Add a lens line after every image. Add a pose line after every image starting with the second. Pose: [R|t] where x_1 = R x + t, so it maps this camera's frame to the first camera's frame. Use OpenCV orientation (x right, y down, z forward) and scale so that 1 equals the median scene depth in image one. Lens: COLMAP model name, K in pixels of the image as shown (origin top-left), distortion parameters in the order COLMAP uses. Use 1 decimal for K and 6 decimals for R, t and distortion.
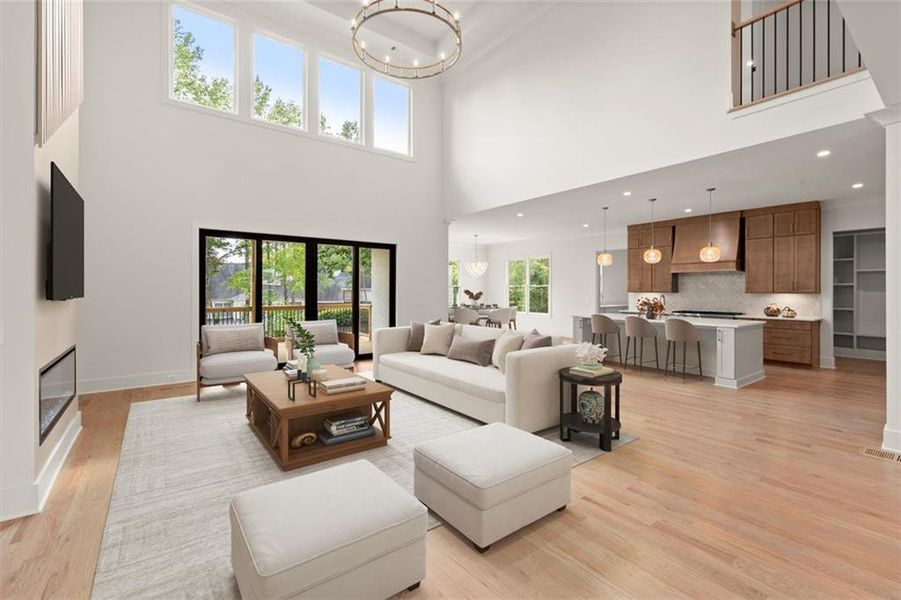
lens RADIAL K [[389.6, 0, 448.1], [0, 389.6, 289.9], [0, 0, 1]] dist [0.000020, -0.000259]
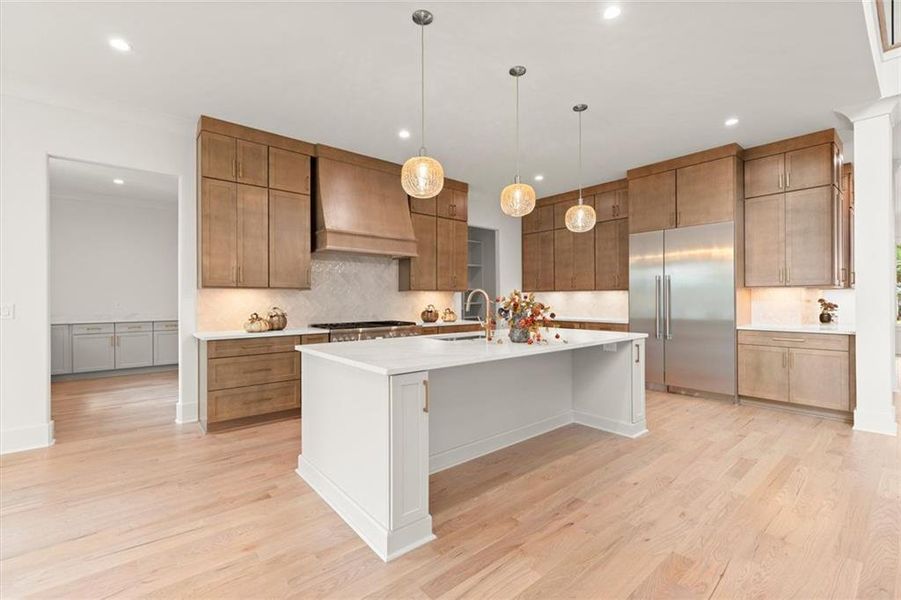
lens RADIAL K [[391.3, 0, 449.4], [0, 391.3, 297.9], [0, 0, 1]] dist [0.001287, 0.000027]
pose [[-0.057665, 0.003346, 0.998330, 0.077152], [0.005976, 0.999978, -0.003007, 0.022616], [-0.998318, 0.005792, -0.057684, 0.975930]]
